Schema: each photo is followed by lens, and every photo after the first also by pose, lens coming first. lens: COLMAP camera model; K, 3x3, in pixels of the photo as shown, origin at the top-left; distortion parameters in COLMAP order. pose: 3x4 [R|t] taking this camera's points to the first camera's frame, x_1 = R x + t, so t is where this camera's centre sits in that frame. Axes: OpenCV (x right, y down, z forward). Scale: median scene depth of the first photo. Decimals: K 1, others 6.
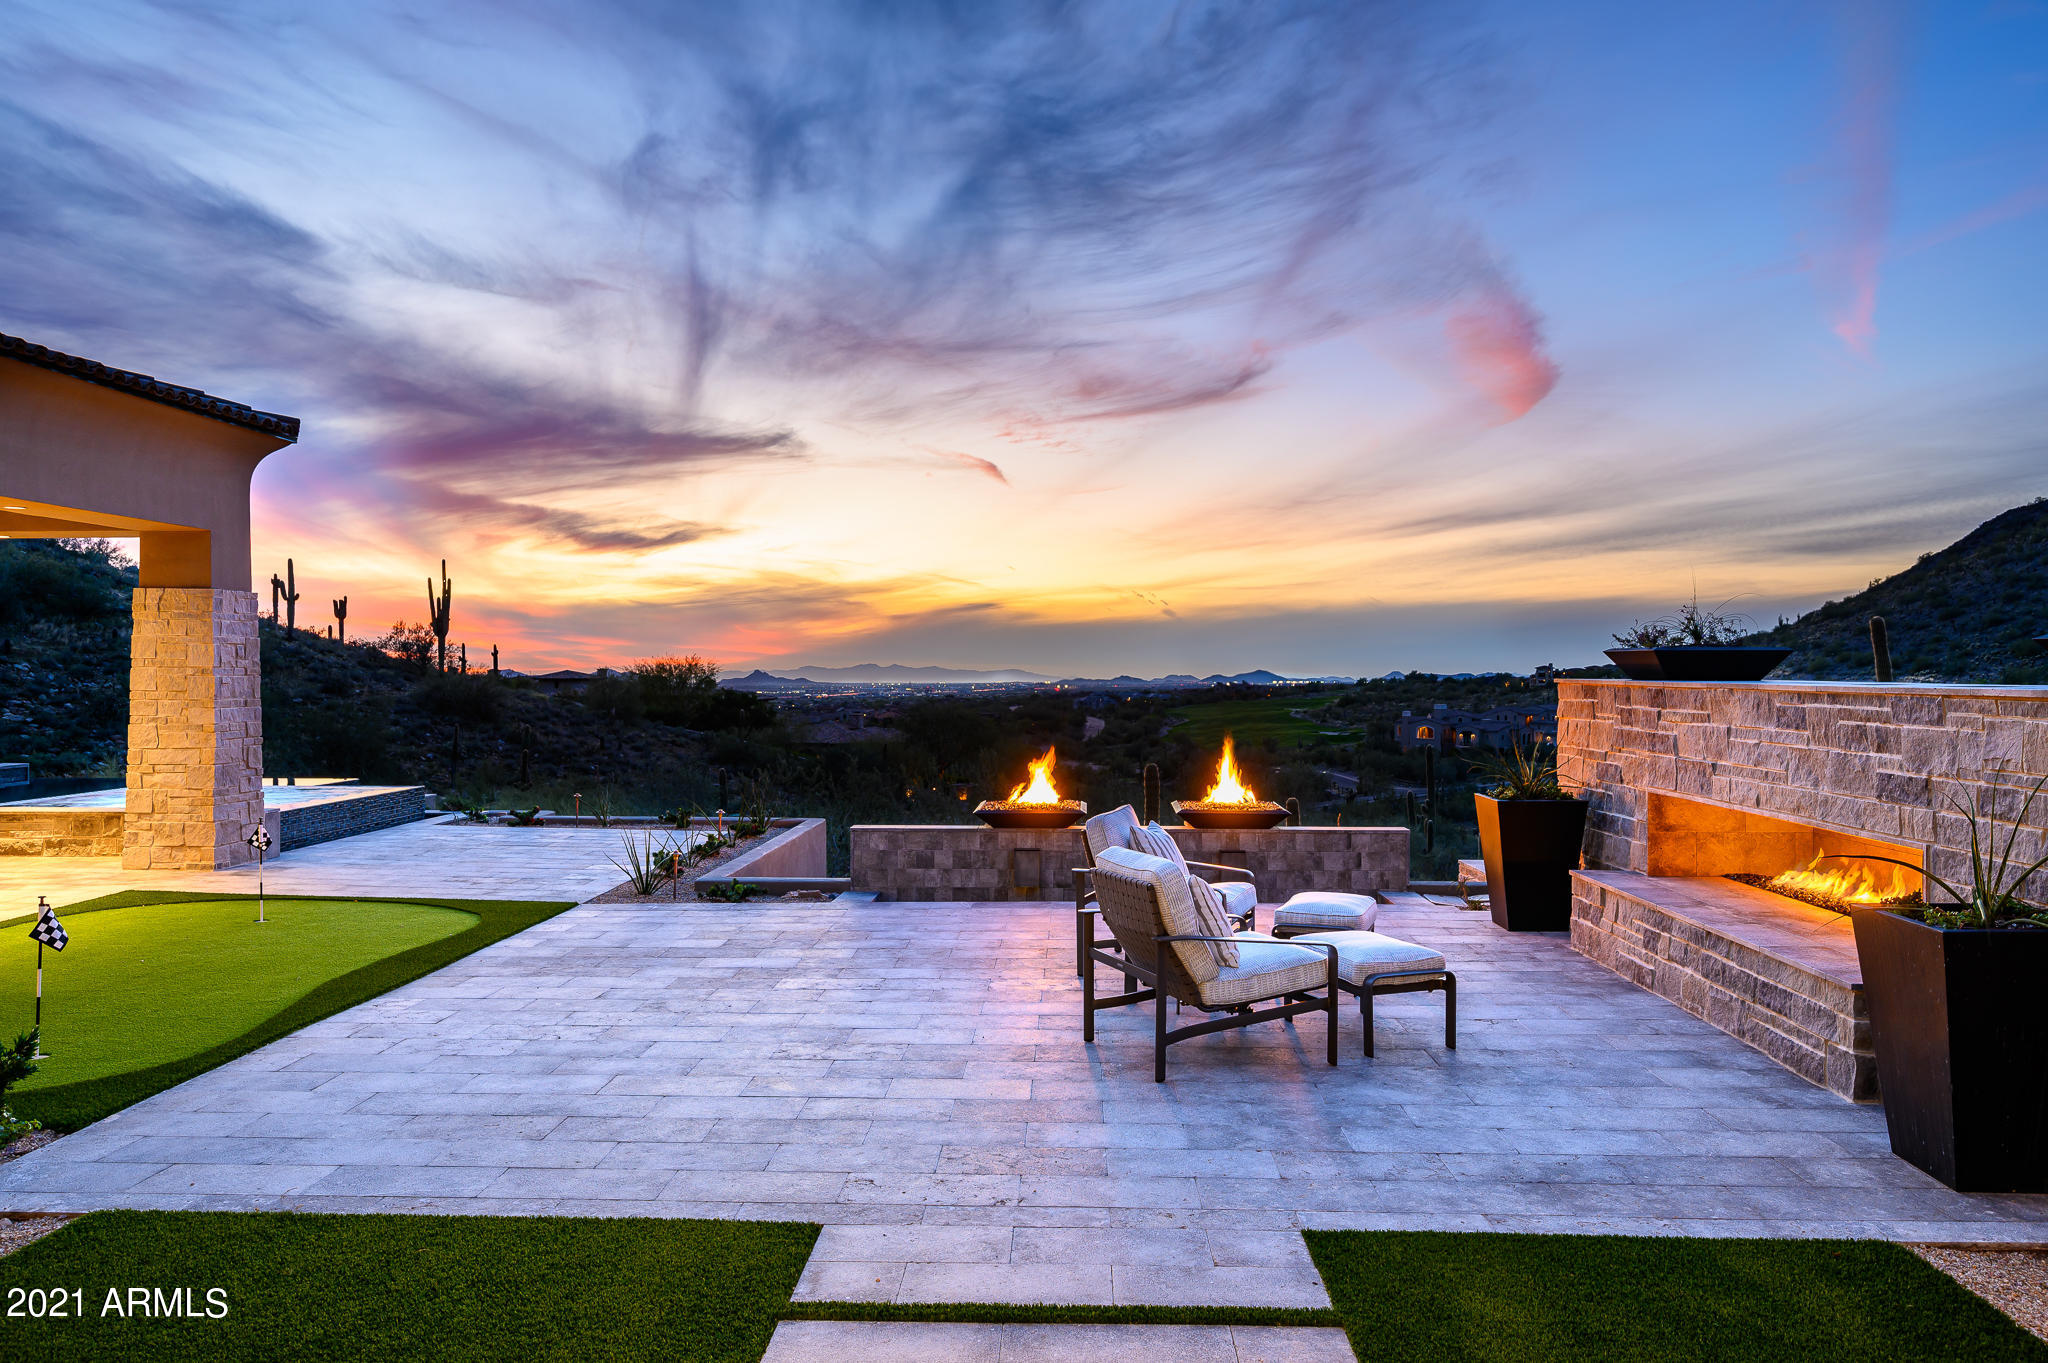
lens RADIAL K [[1405.4, 0, 1024.0], [0, 1405.4, 681.5], [0, 0, 1]] dist [0.001395, -0.001147]
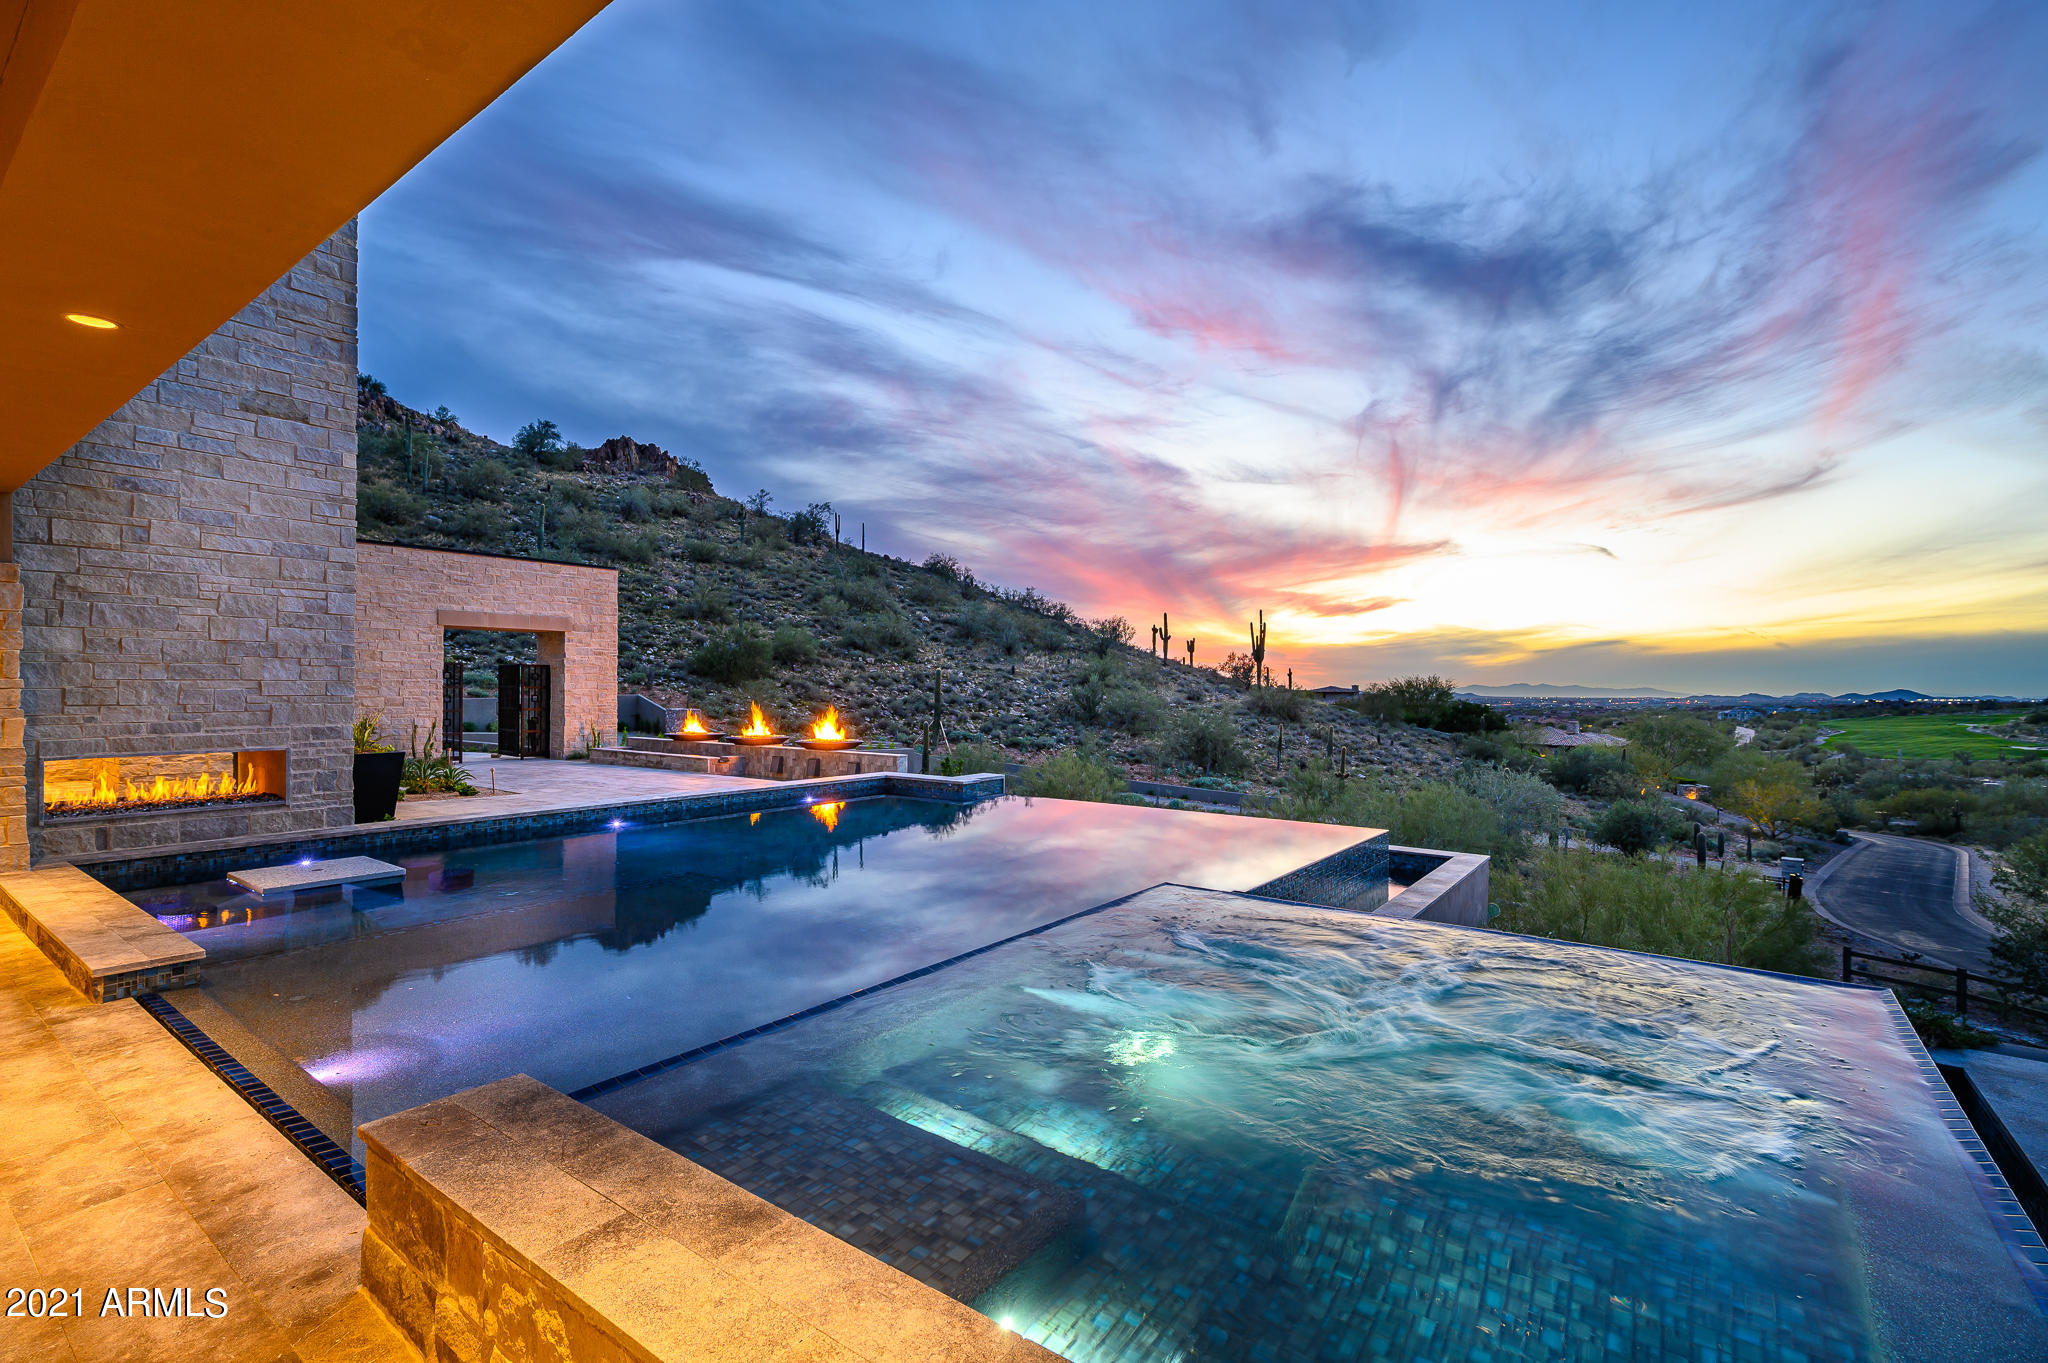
lens RADIAL K [[929.1, 0, 1024.0], [0, 929.1, 681.5], [0, 0, 1]] dist [-0.000348, 0.000557]
pose [[0.825538, -0.000271, -0.564347, 0.040078], [-0.008462, 0.999882, -0.012860, 0.001485], [0.564283, 0.015392, 0.825438, -0.217256]]
